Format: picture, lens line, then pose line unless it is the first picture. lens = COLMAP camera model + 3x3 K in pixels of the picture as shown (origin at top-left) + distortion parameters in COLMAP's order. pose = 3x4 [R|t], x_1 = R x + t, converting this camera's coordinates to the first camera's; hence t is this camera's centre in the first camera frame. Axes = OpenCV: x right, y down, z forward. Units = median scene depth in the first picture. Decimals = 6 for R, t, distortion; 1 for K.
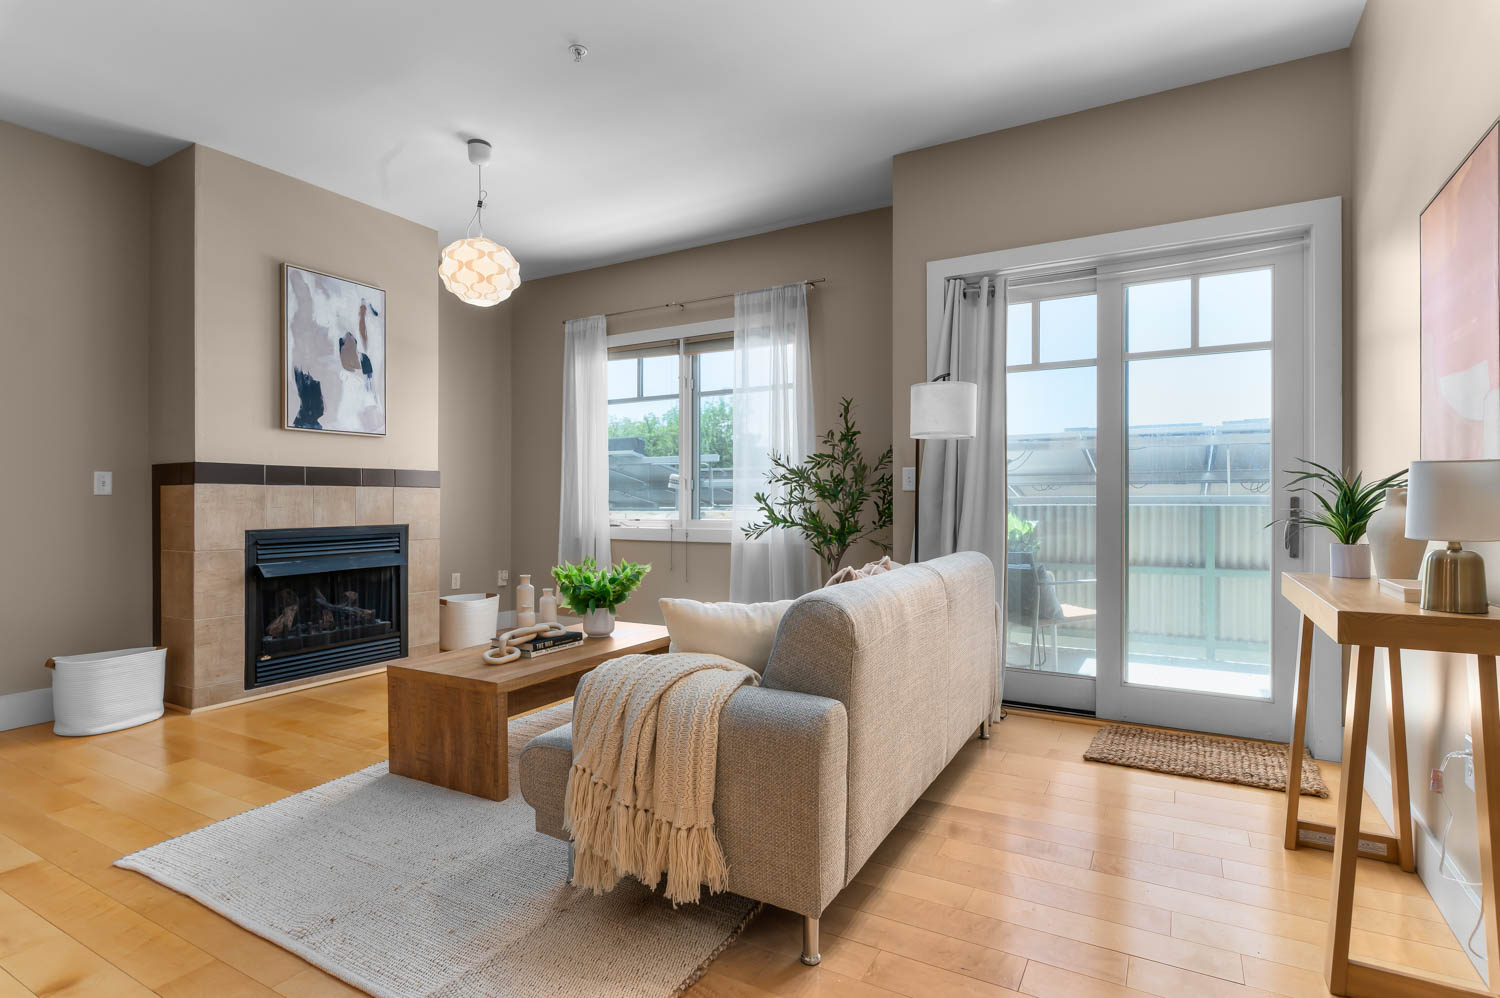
lens RADIAL K [[728.8, 0, 754.0], [0, 728.8, 504.2], [0, 0, 1]] dist [-0.004143, -0.000453]
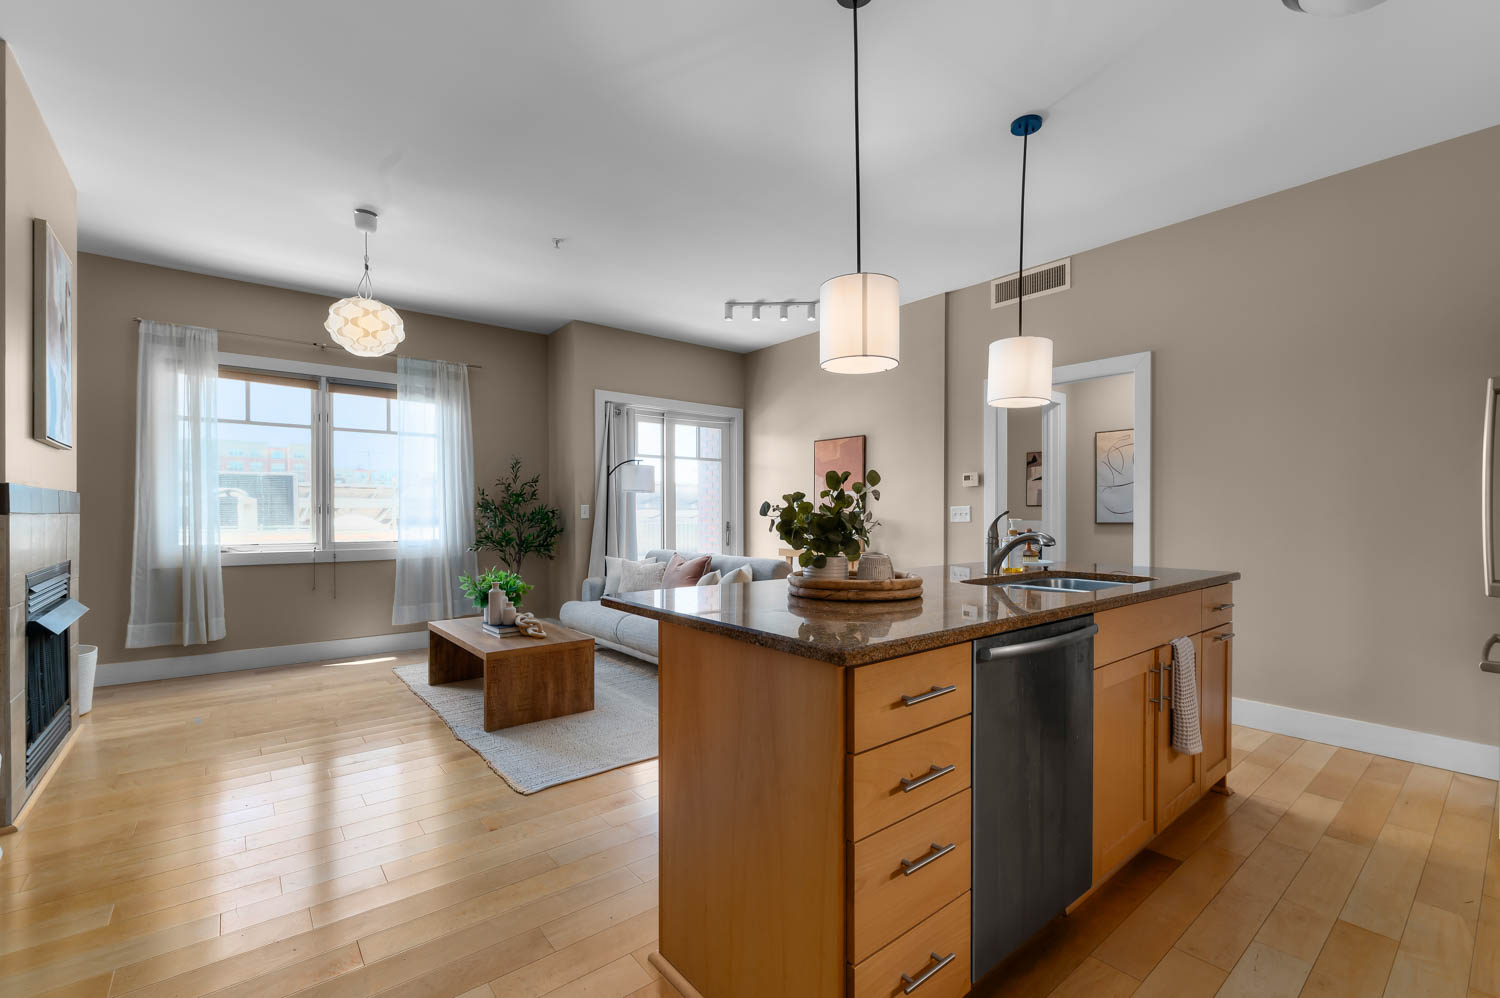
lens RADIAL K [[646.3, 0, 745.2], [0, 646.3, 514.4], [0, 0, 1]] dist [-0.000447, -0.000265]
pose [[0.369638, -0.000594, 0.929176, -1.096092], [0.001505, 0.999999, 0.000040, -0.027699], [-0.929175, 0.001384, 0.369638, 0.082788]]
